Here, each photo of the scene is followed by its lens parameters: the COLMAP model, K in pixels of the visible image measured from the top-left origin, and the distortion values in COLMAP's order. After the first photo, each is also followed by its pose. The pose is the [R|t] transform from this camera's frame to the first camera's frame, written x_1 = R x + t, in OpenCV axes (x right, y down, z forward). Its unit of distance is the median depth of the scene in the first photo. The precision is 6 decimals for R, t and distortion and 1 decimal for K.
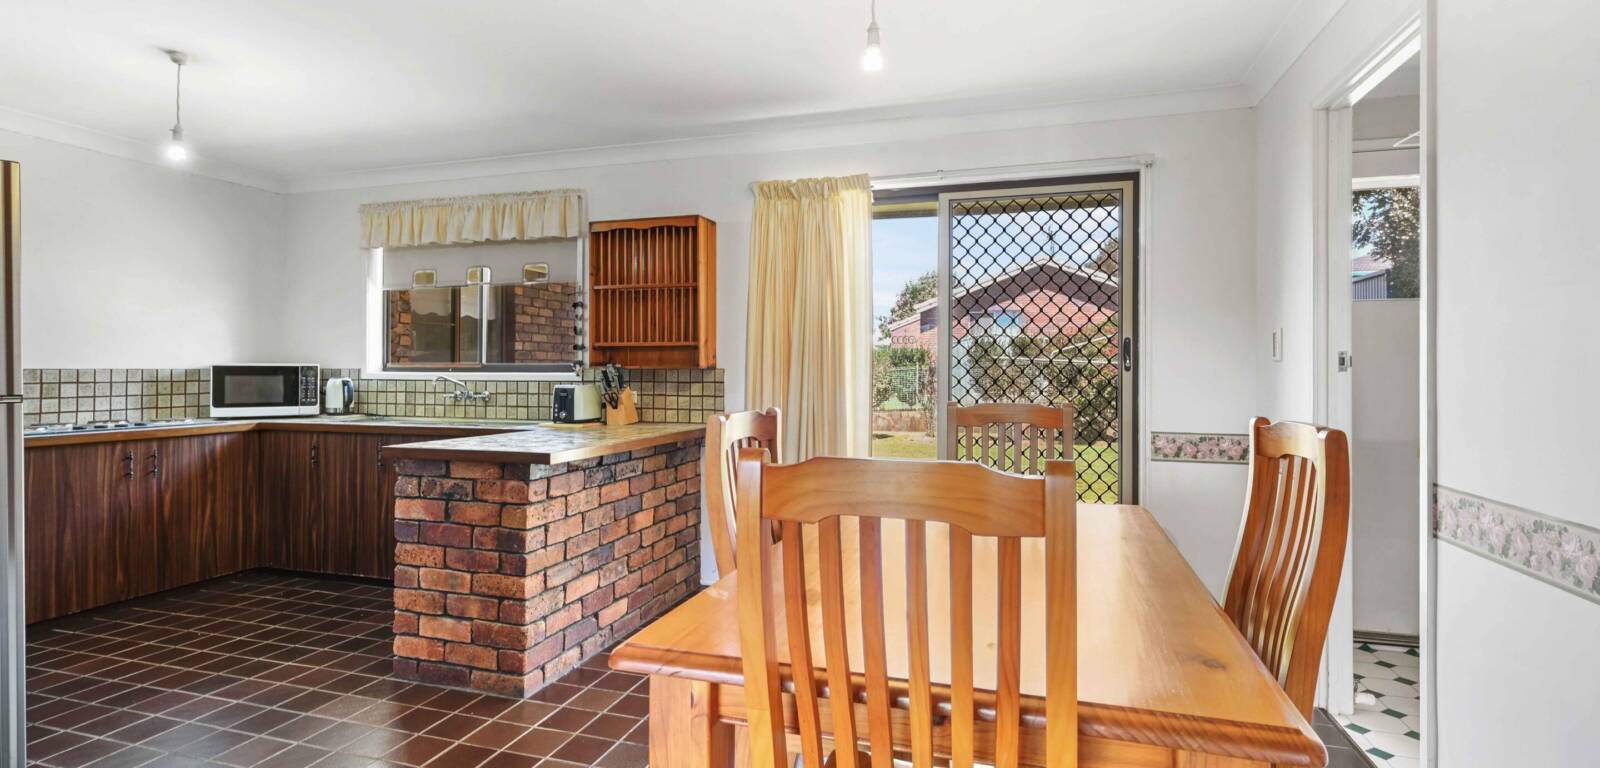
lens RADIAL K [[746.4, 0, 800.4], [0, 746.4, 369.4], [0, 0, 1]] dist [-0.002008, 0.000198]
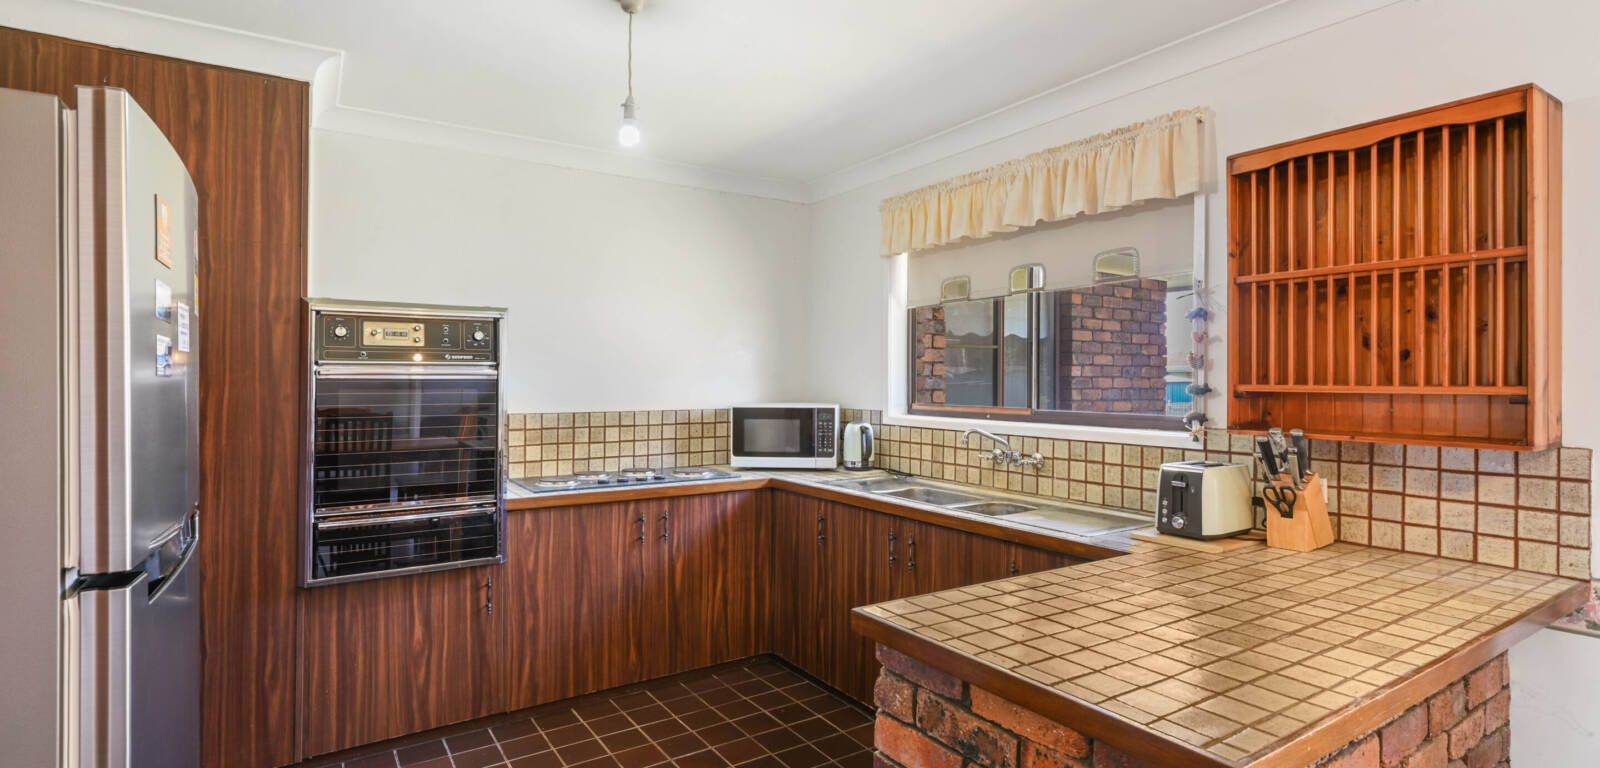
lens RADIAL K [[766.6, 0, 802.8], [0, 766.6, 377.9], [0, 0, 1]] dist [-0.003807, 0.000781]
pose [[0.771895, -0.002168, -0.635746, -0.165678], [0.000207, 0.999995, -0.003159, -0.038028], [0.635750, 0.002307, 0.771892, 0.379016]]
